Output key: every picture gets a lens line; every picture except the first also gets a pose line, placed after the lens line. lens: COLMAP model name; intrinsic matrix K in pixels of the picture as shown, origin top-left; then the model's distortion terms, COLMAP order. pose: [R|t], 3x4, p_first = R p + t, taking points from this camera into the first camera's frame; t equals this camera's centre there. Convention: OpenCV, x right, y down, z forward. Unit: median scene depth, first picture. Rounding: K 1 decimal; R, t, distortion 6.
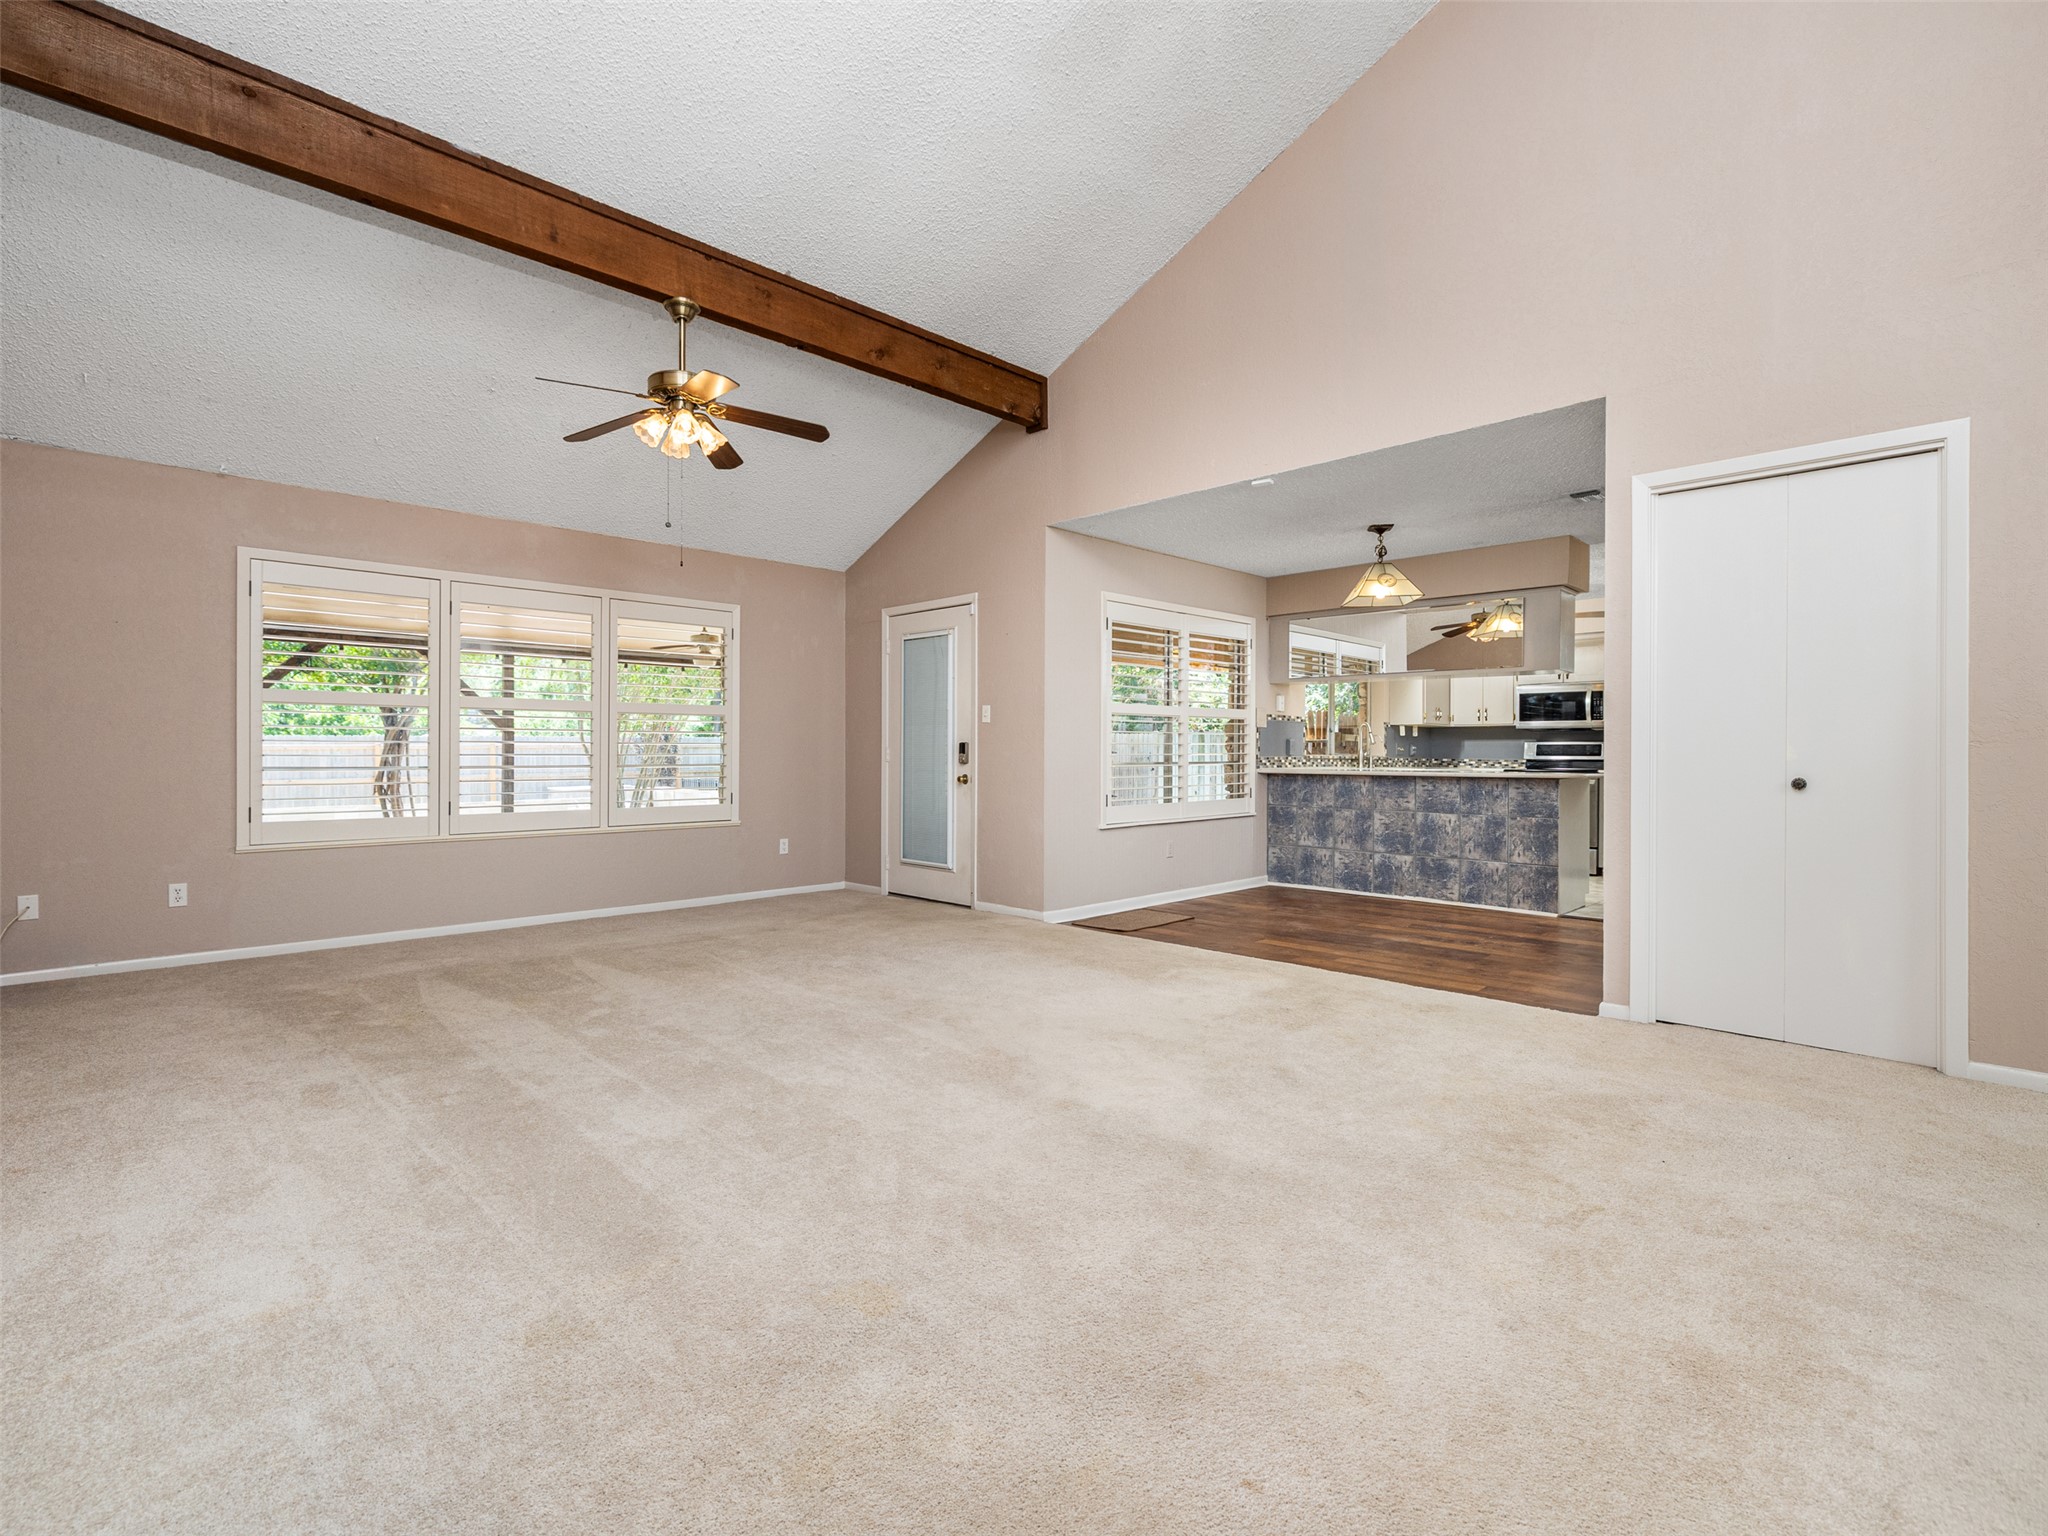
lens RADIAL K [[974.4, 0, 1028.3], [0, 974.4, 752.2], [0, 0, 1]] dist [0.010018, -0.001178]
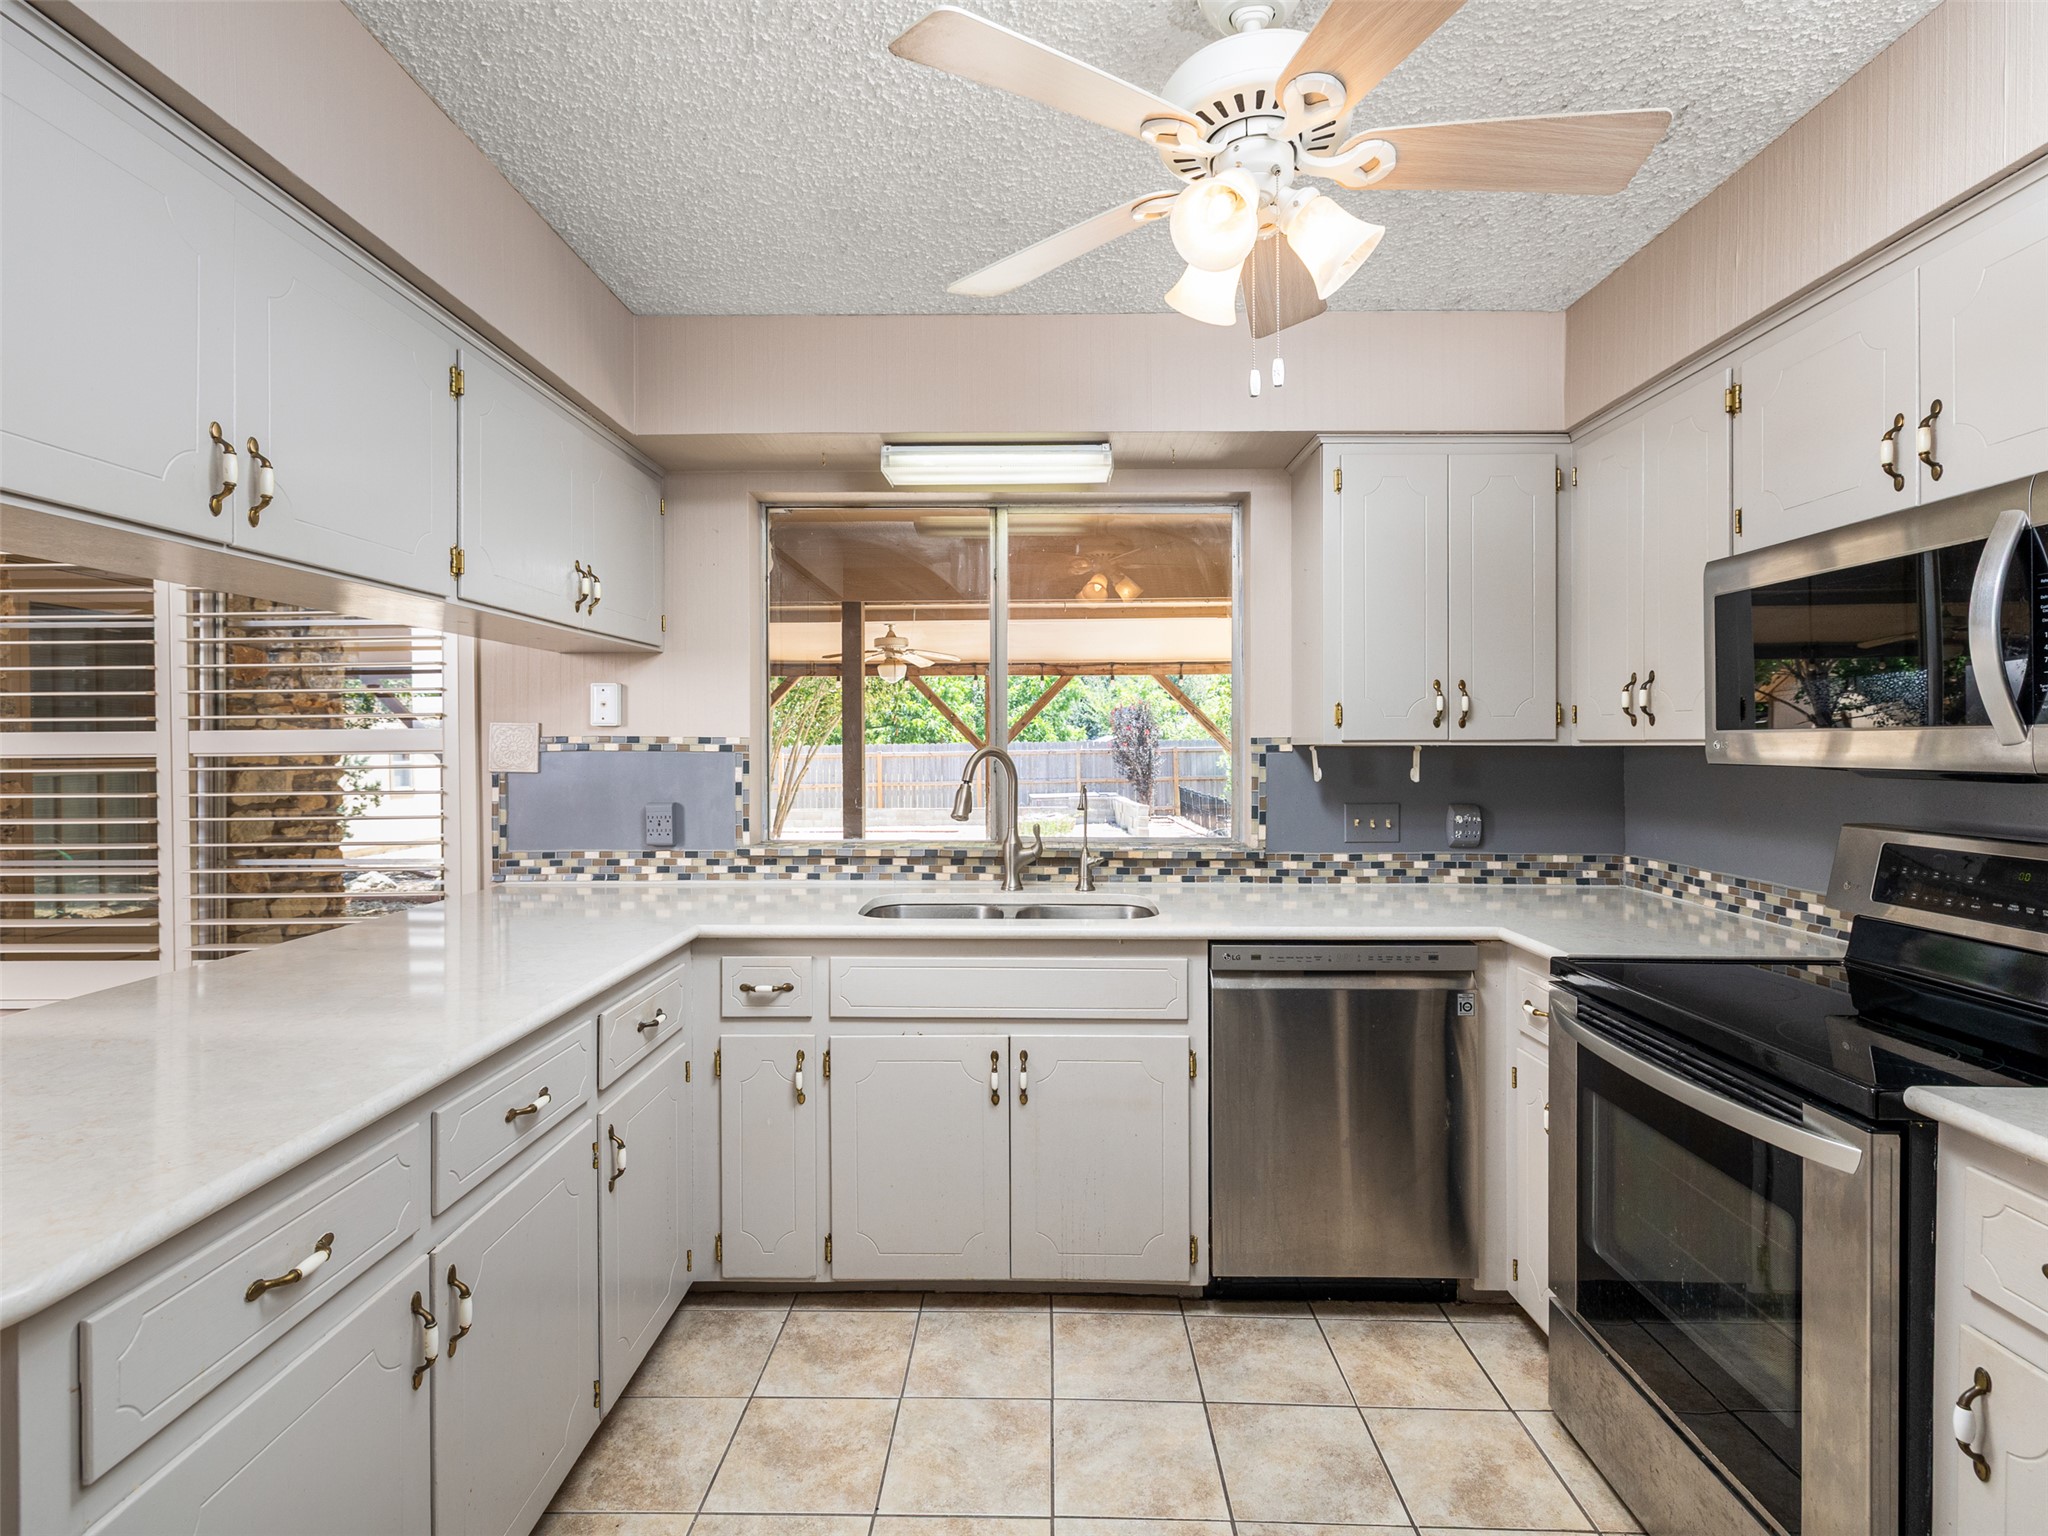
lens RADIAL K [[974.4, 0, 995.9], [0, 974.4, 745.3], [0, 0, 1]] dist [0.010018, -0.001178]
pose [[0.697873, -0.007770, -0.716179, 0.691939], [0.007913, 0.999964, -0.003138, -0.036446], [0.716178, -0.003477, 0.697909, 0.946303]]
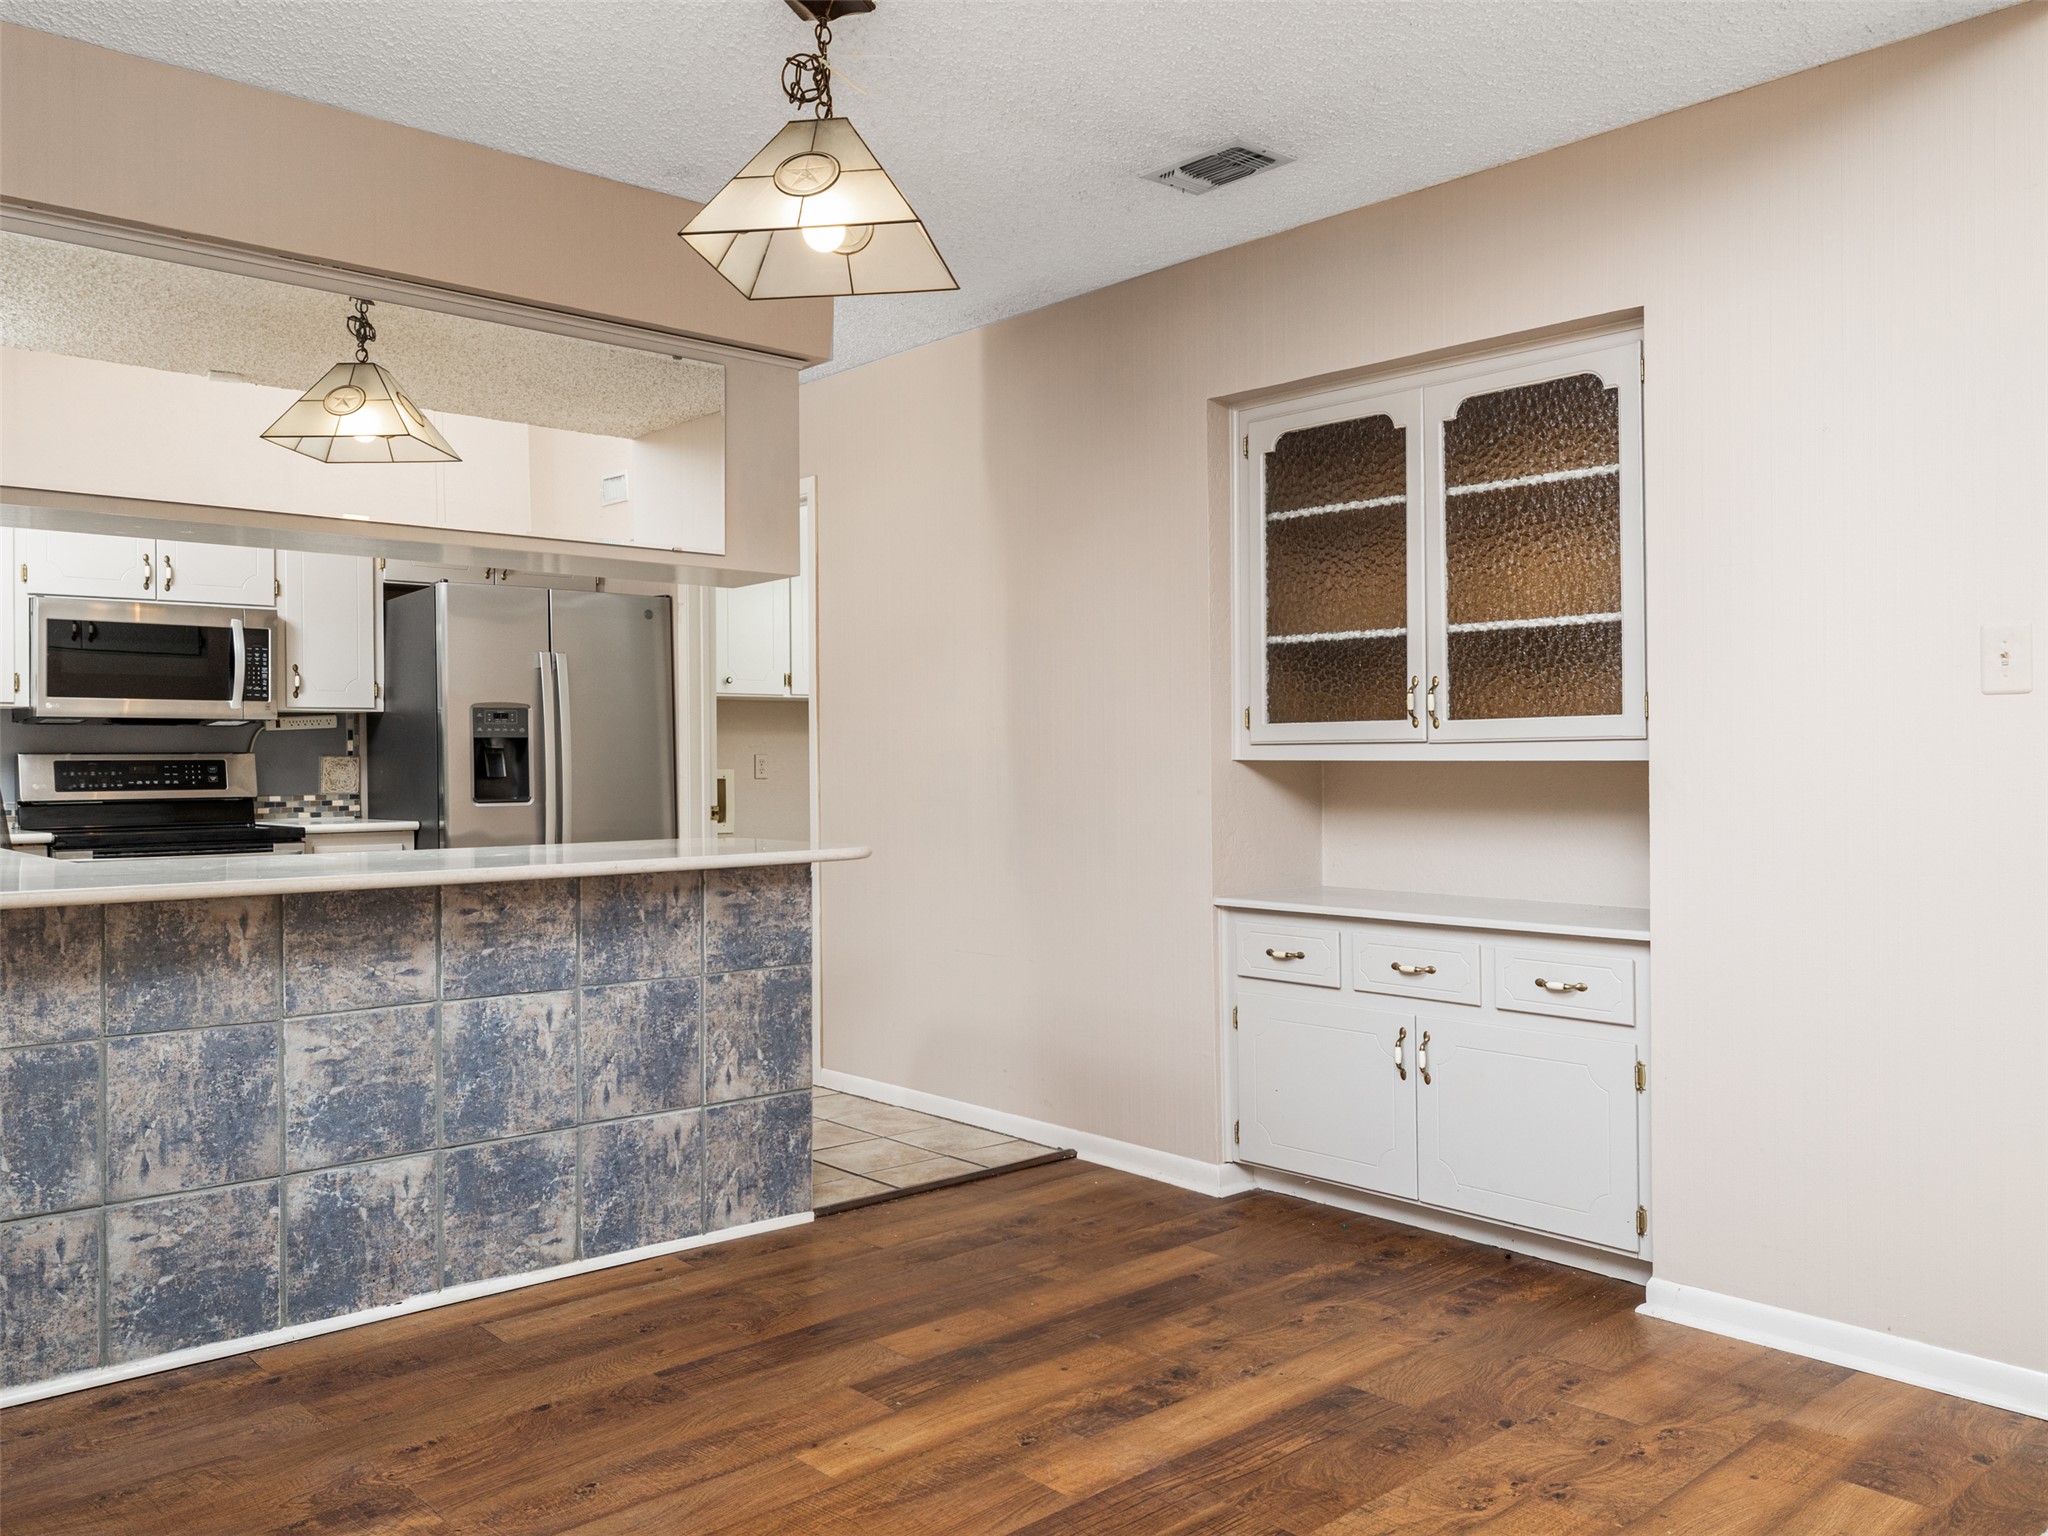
lens RADIAL K [[1651.2, 0, 995.8], [0, 1651.2, 740.4], [0, 0, 1]] dist [-0.006615, 0.031097]
pose [[0.070846, 0.002578, 0.997484, -0.088504], [0.004262, 0.999987, -0.002887, -0.015659], [-0.997478, 0.004456, 0.070834, 0.778753]]
